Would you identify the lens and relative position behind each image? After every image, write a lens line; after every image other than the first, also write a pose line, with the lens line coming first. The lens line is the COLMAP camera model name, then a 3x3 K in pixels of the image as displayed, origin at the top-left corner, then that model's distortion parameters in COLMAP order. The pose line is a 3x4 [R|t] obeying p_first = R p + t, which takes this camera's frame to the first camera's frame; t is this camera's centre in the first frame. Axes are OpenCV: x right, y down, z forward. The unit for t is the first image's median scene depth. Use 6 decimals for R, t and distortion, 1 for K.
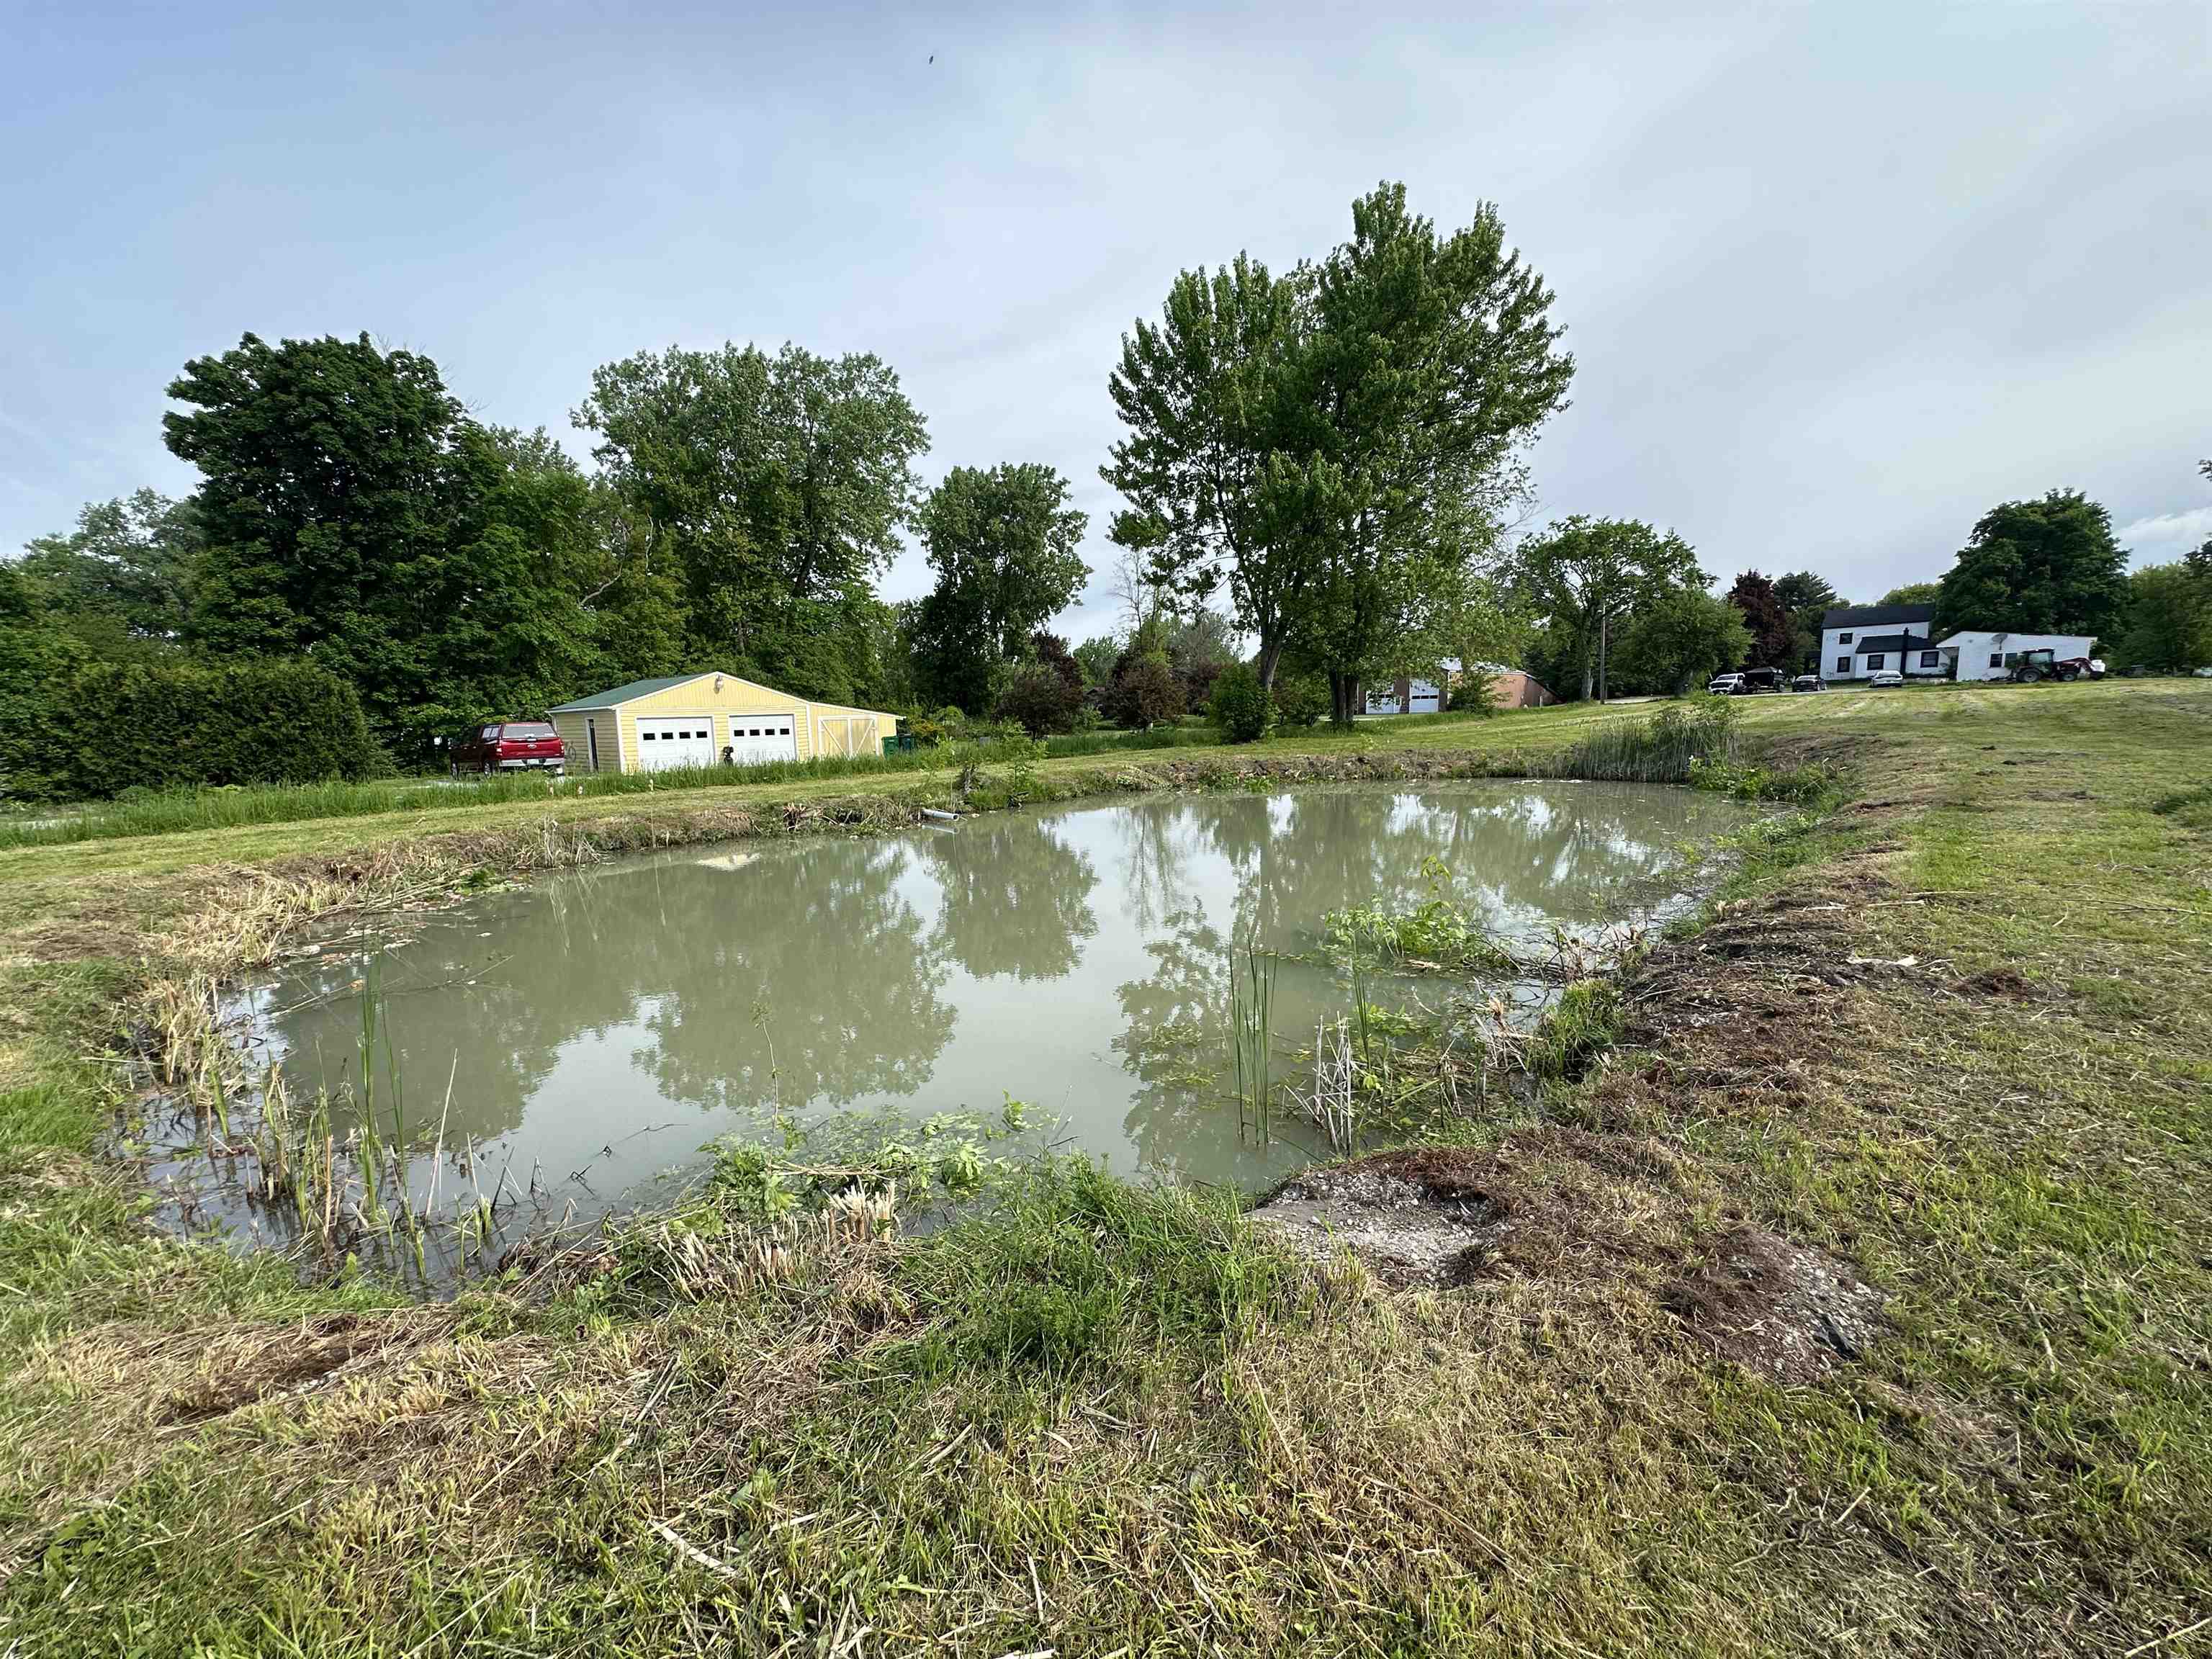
lens RADIAL K [[894.0, 0, 1104.4], [0, 894.0, 833.2], [0, 0, 1]] dist [-0.000312, 0.000416]
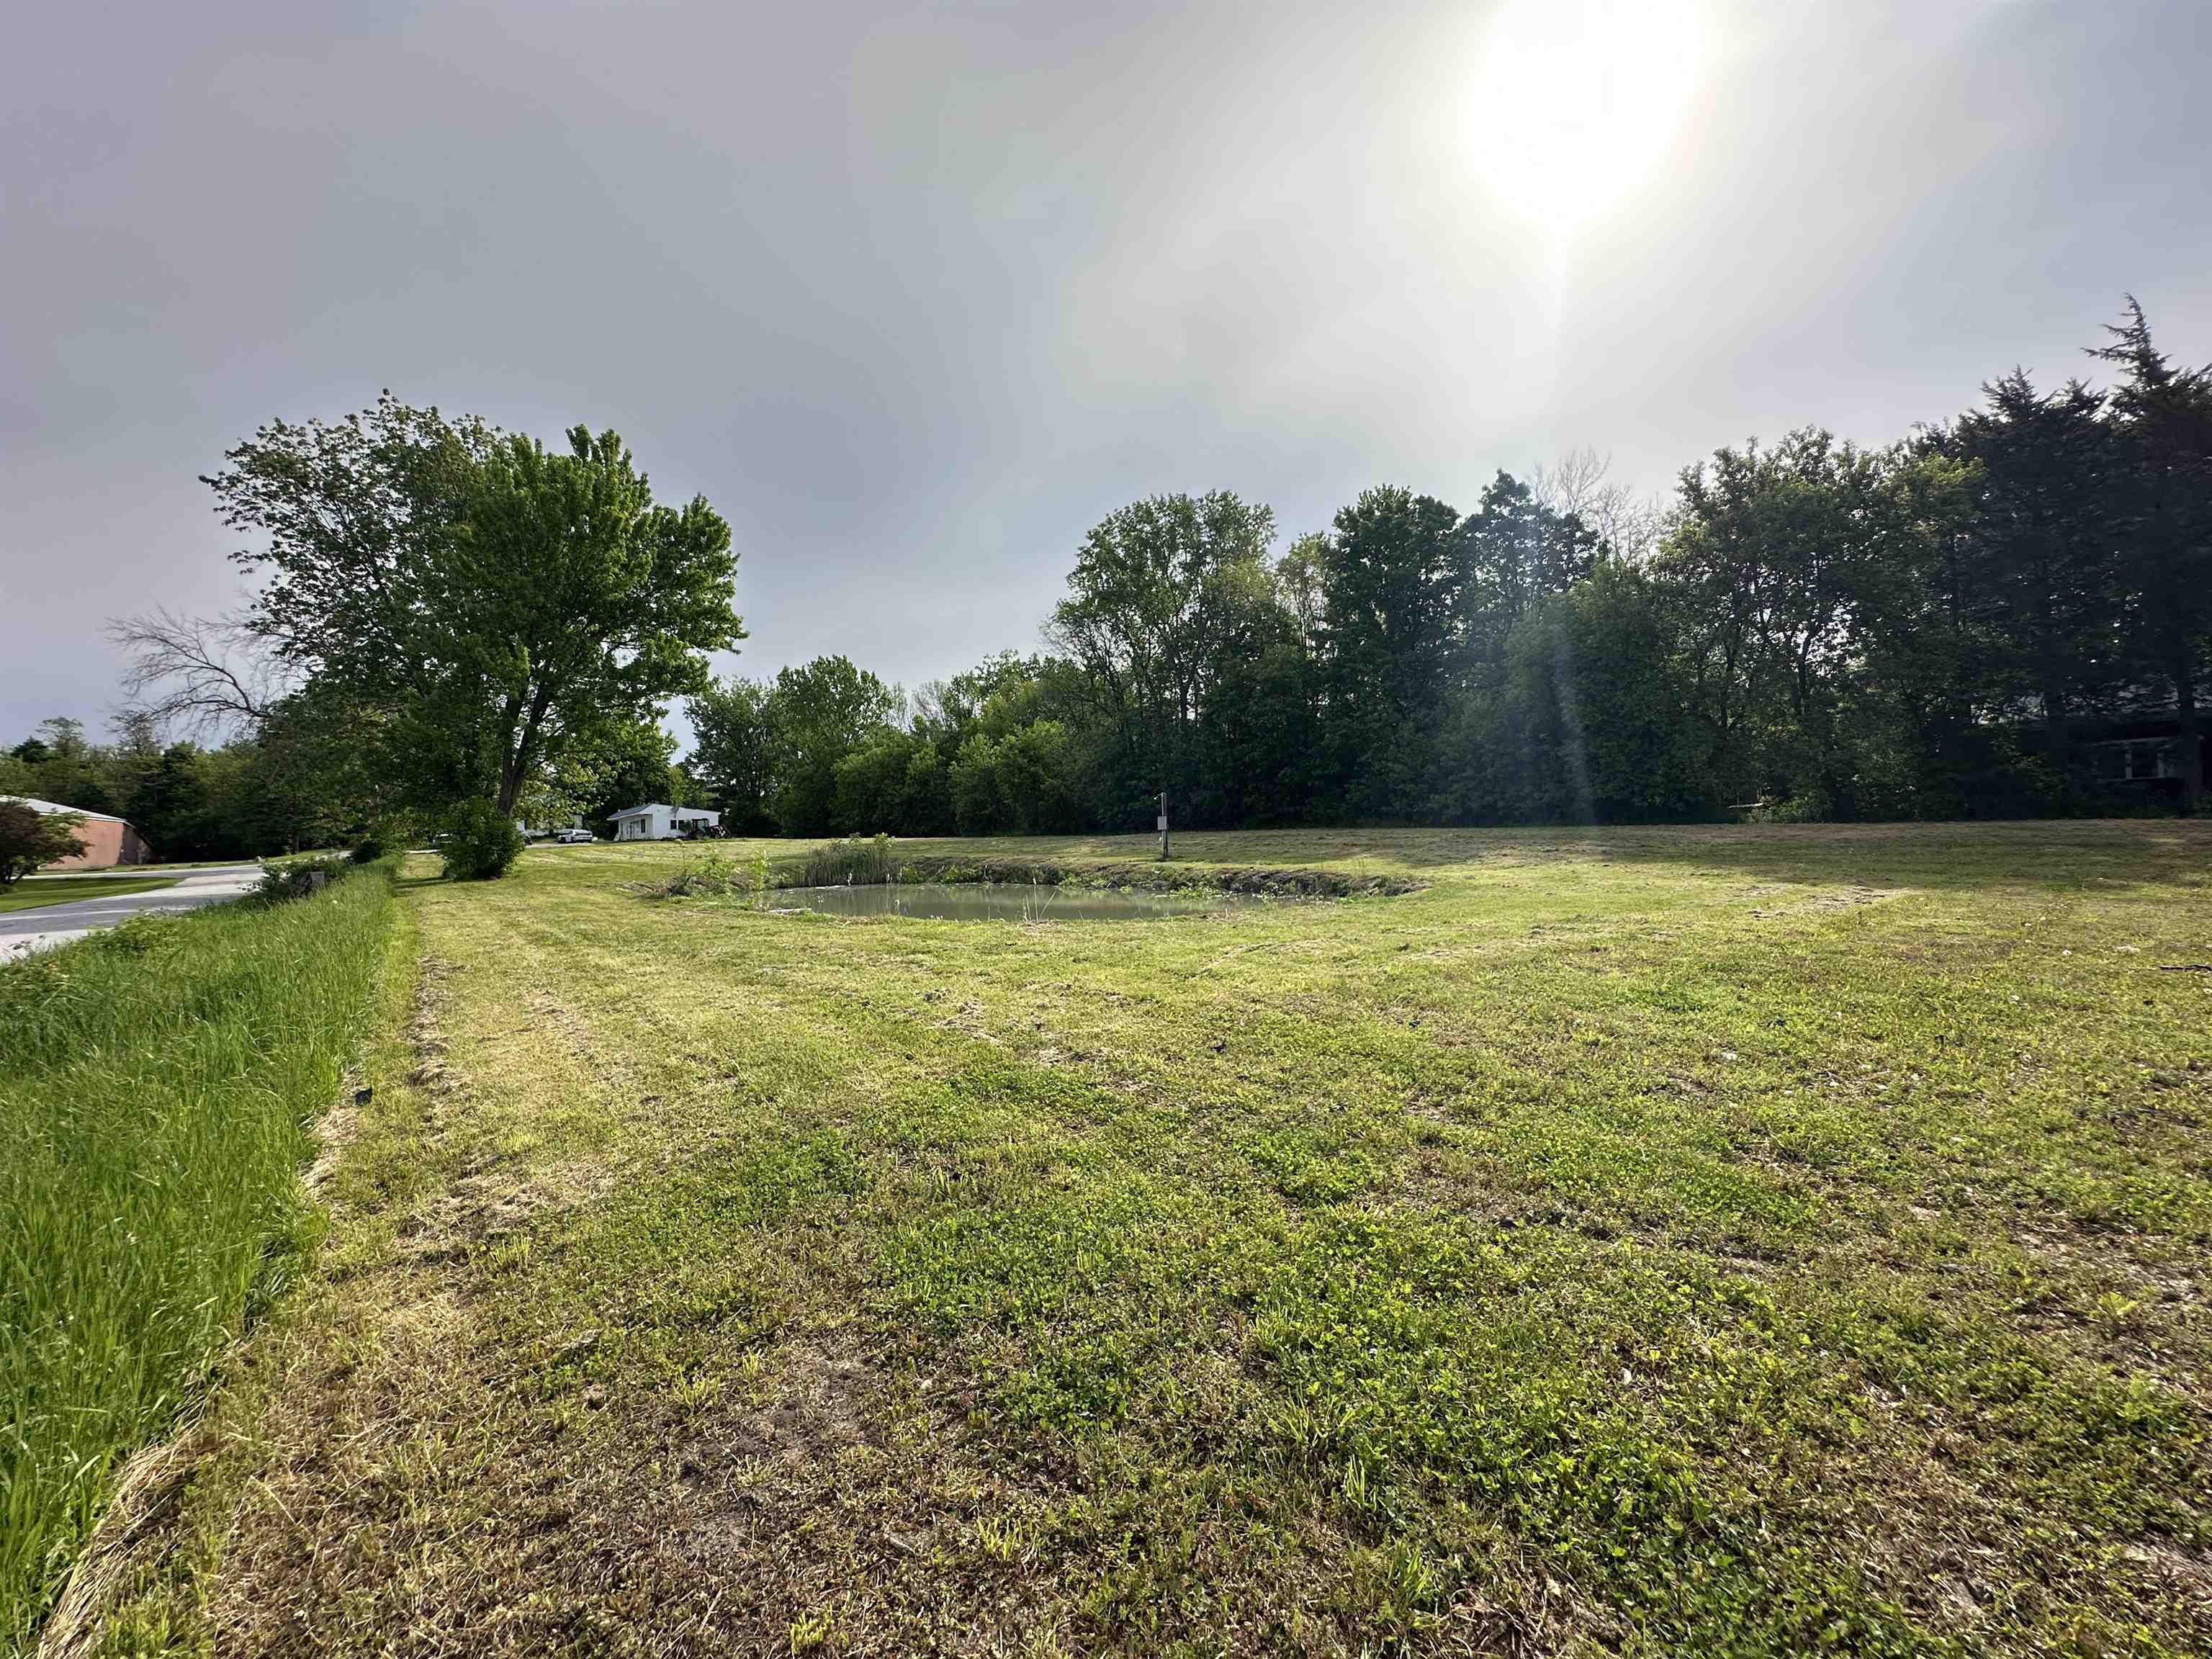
lens RADIAL K [[894.0, 0, 1109.8], [0, 894.0, 835.7], [0, 0, 1]] dist [-0.000312, 0.000416]
pose [[0.141634, 0.023212, 0.989647, -0.259206], [0.151861, 0.987382, -0.044893, 0.000129], [-0.978201, 0.156647, 0.136322, 0.071387]]
